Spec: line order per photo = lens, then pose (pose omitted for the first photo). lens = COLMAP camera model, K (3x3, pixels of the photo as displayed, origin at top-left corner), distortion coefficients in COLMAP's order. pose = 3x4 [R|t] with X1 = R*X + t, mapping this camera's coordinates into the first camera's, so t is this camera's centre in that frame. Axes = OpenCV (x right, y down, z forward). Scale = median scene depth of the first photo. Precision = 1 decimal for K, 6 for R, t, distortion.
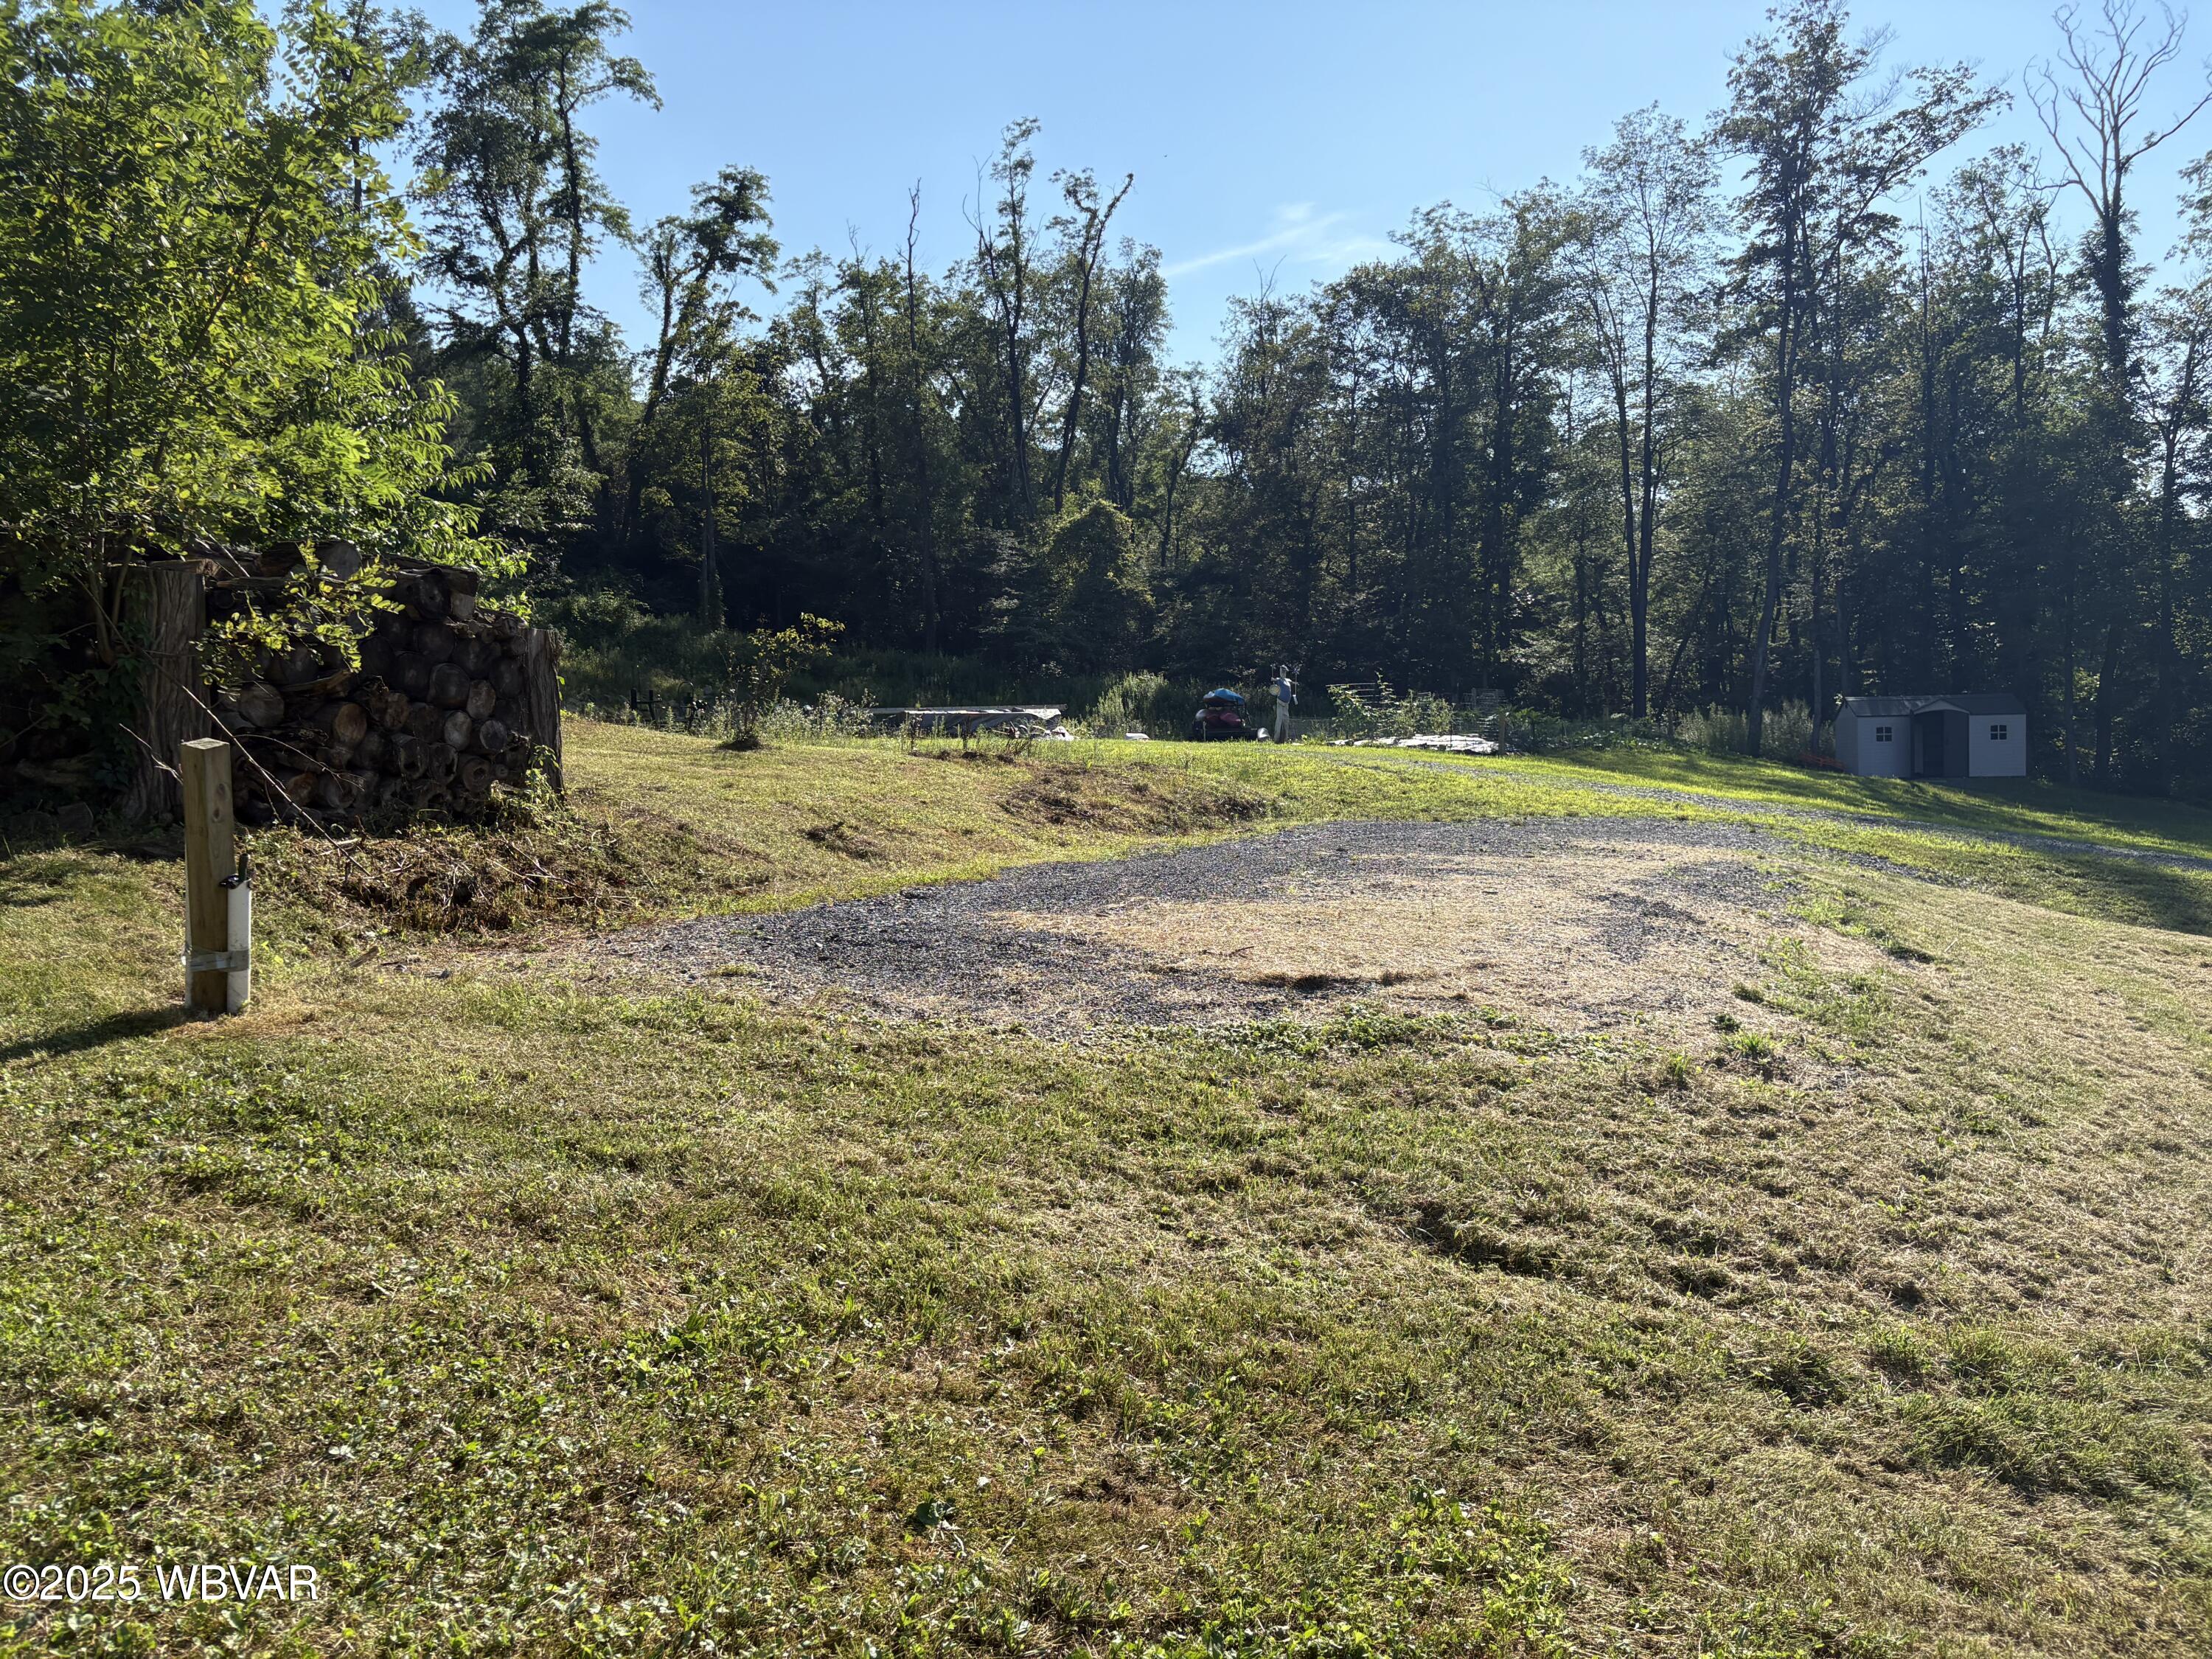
lens RADIAL K [[1652.4, 0, 1139.7], [0, 1652.4, 823.6], [0, 0, 1]] dist [0.034085, -0.039100]
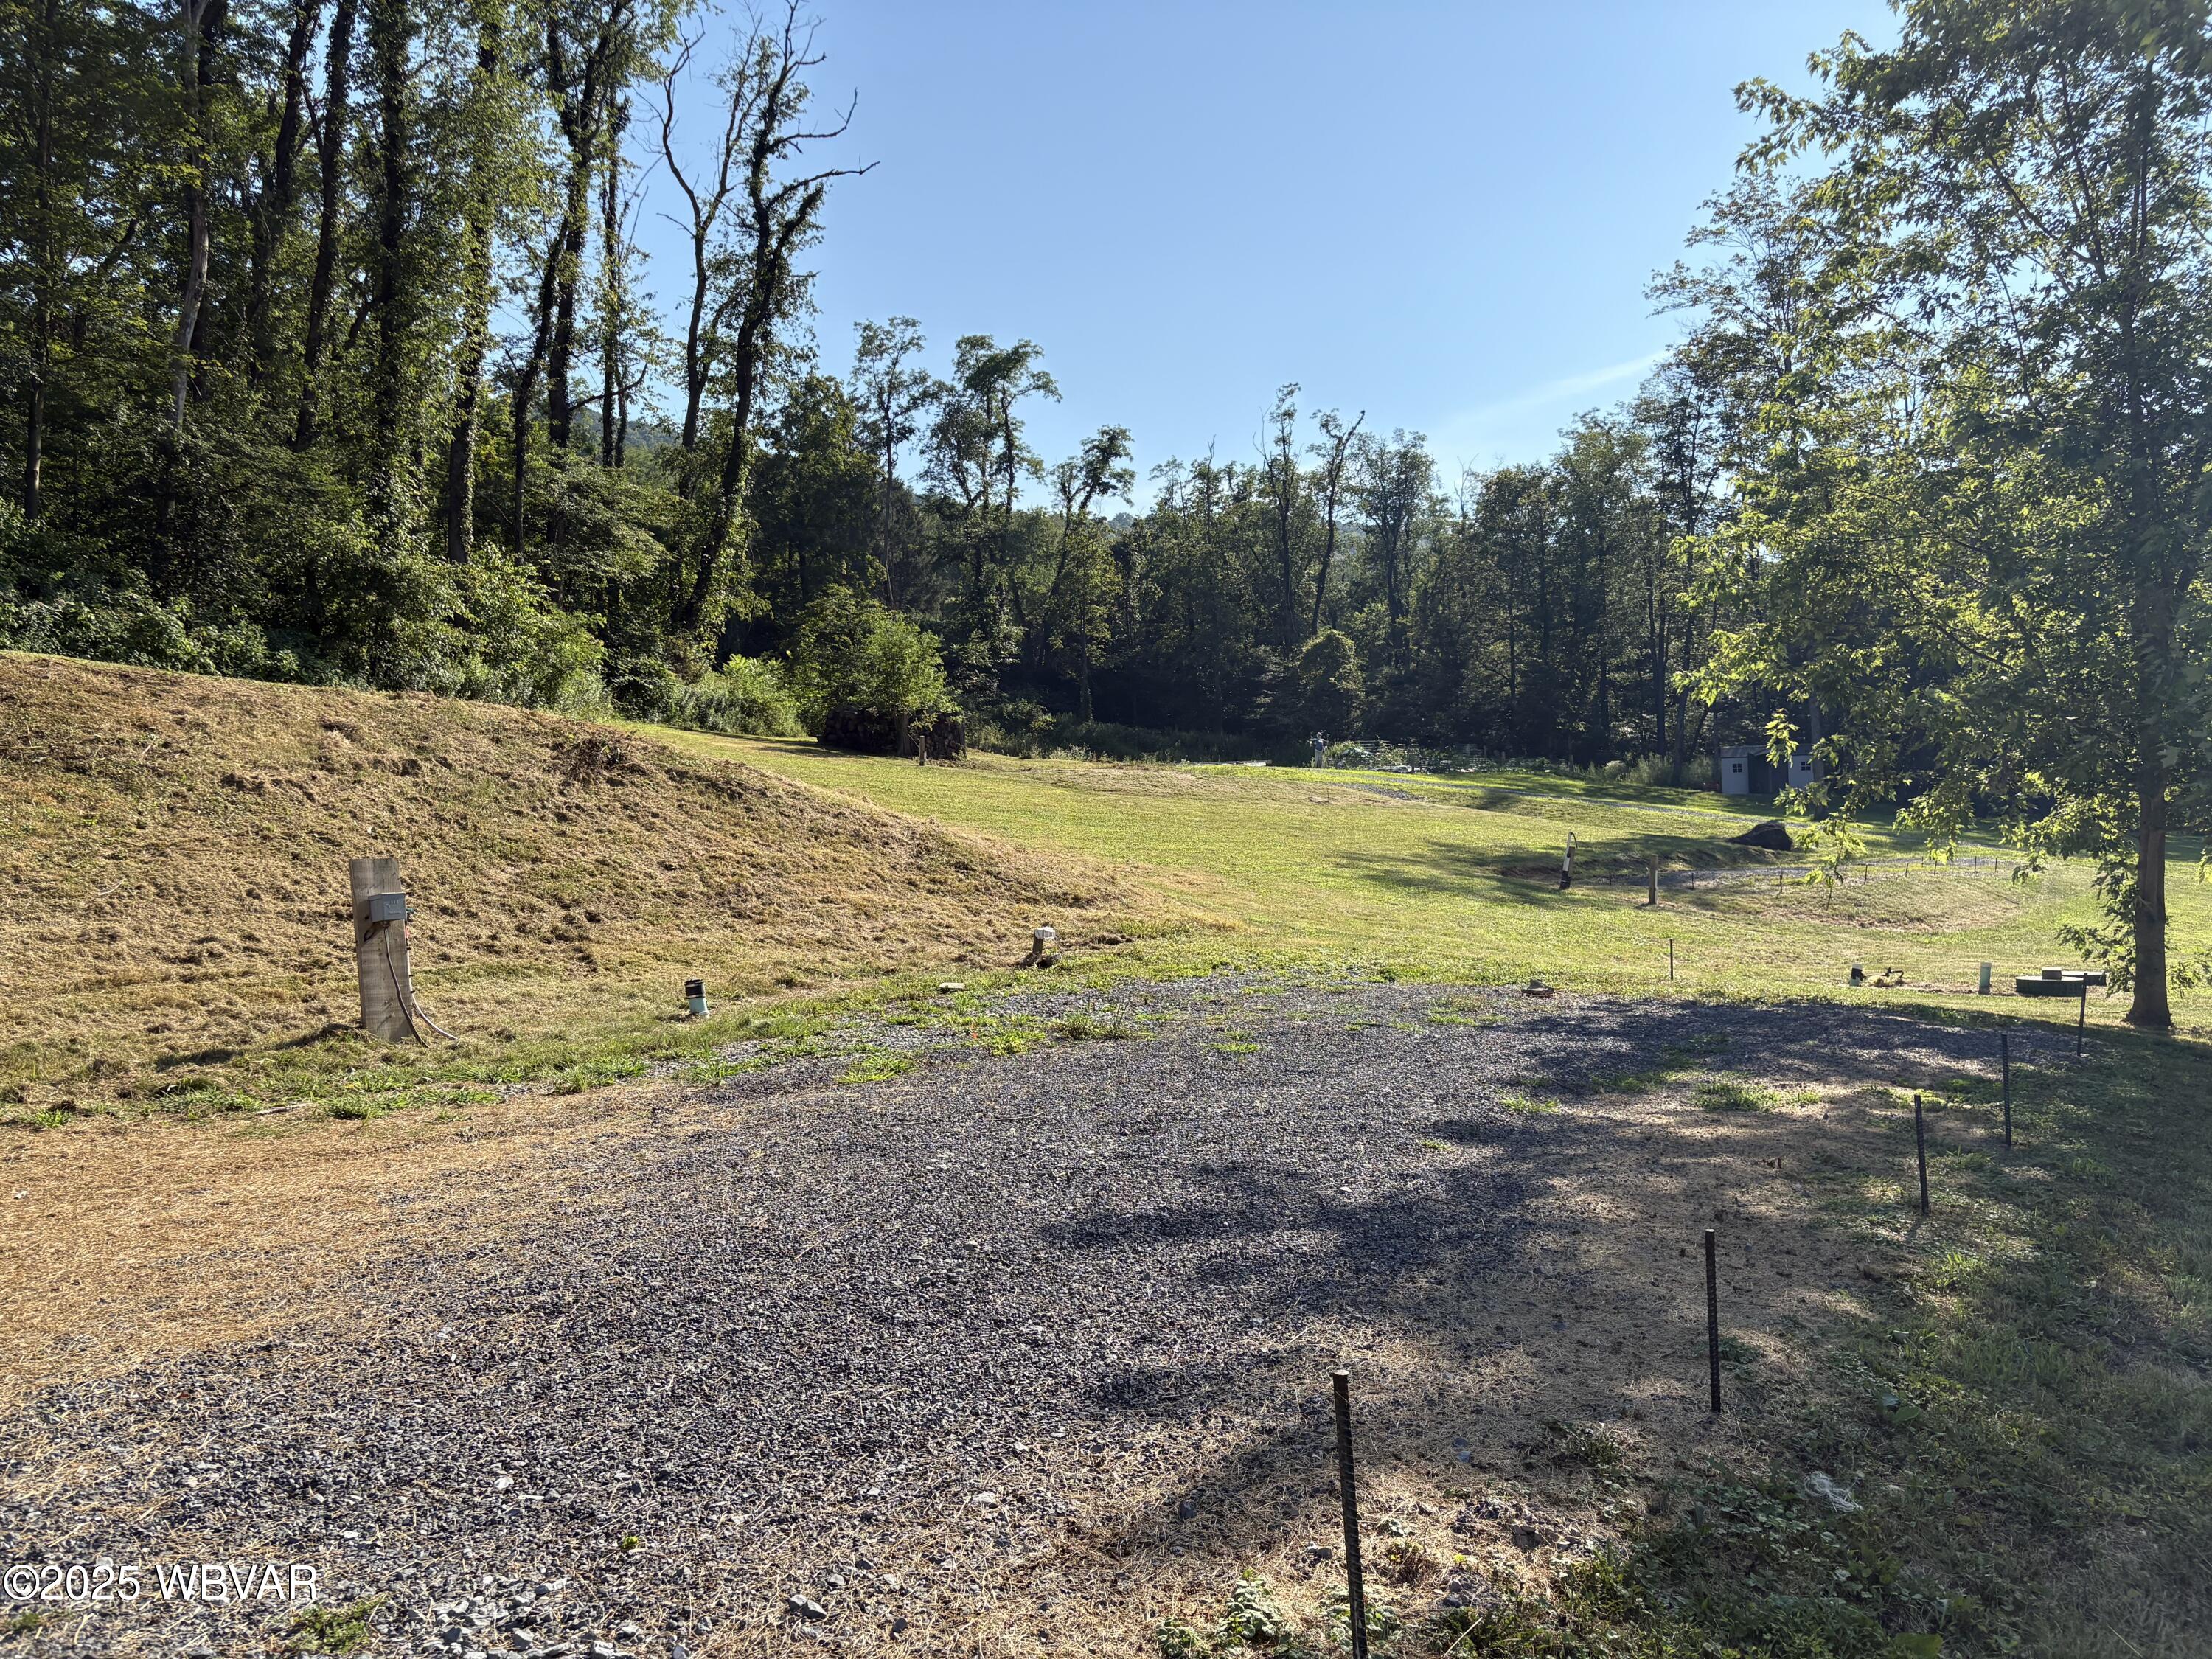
lens RADIAL K [[1652.4, 0, 1140.3], [0, 1652.4, 830.6], [0, 0, 1]] dist [0.034085, -0.039100]
pose [[0.965425, -0.004695, -0.260640, 0.195720], [-0.007773, 0.998875, -0.046784, 0.058533], [0.260566, 0.047192, 0.964302, -0.491247]]
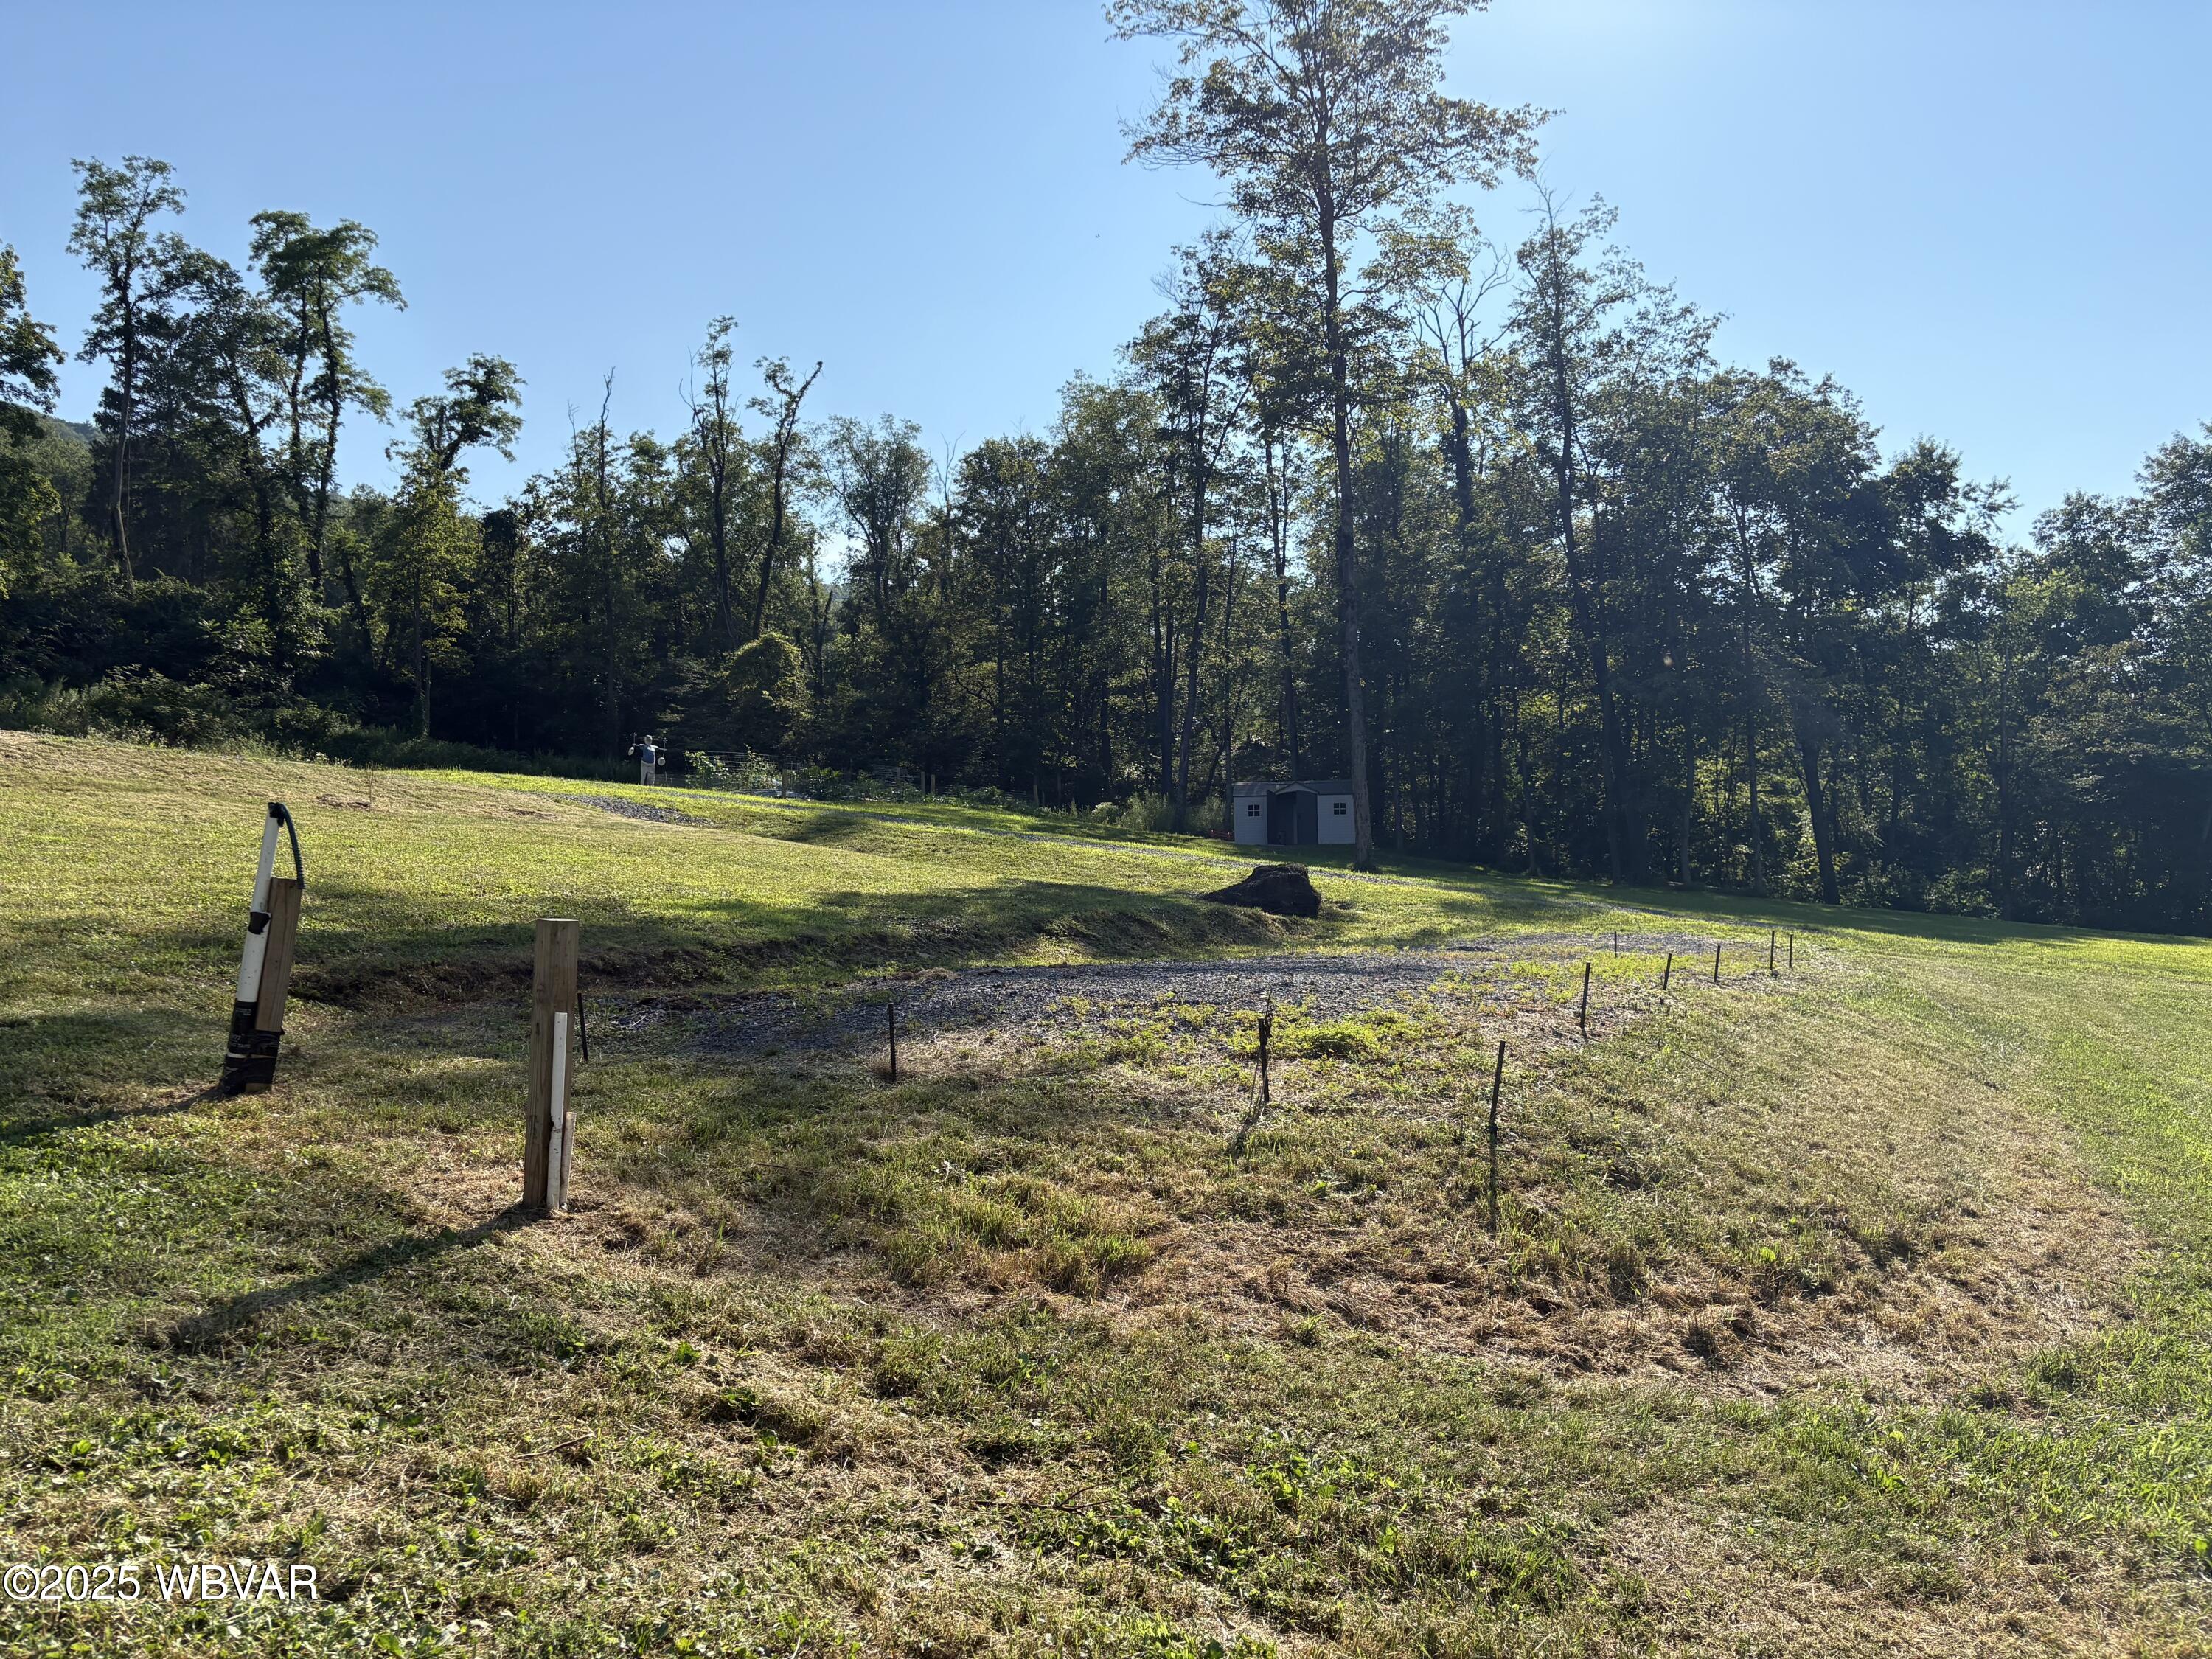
lens RADIAL K [[1652.4, 0, 1132.8], [0, 1652.4, 845.4], [0, 0, 1]] dist [0.034085, -0.039100]
pose [[0.999974, 0.002920, -0.006547, 0.234974], [-0.003445, 0.996659, -0.081601, 0.047359], [0.006287, 0.081621, 0.996644, -0.149594]]
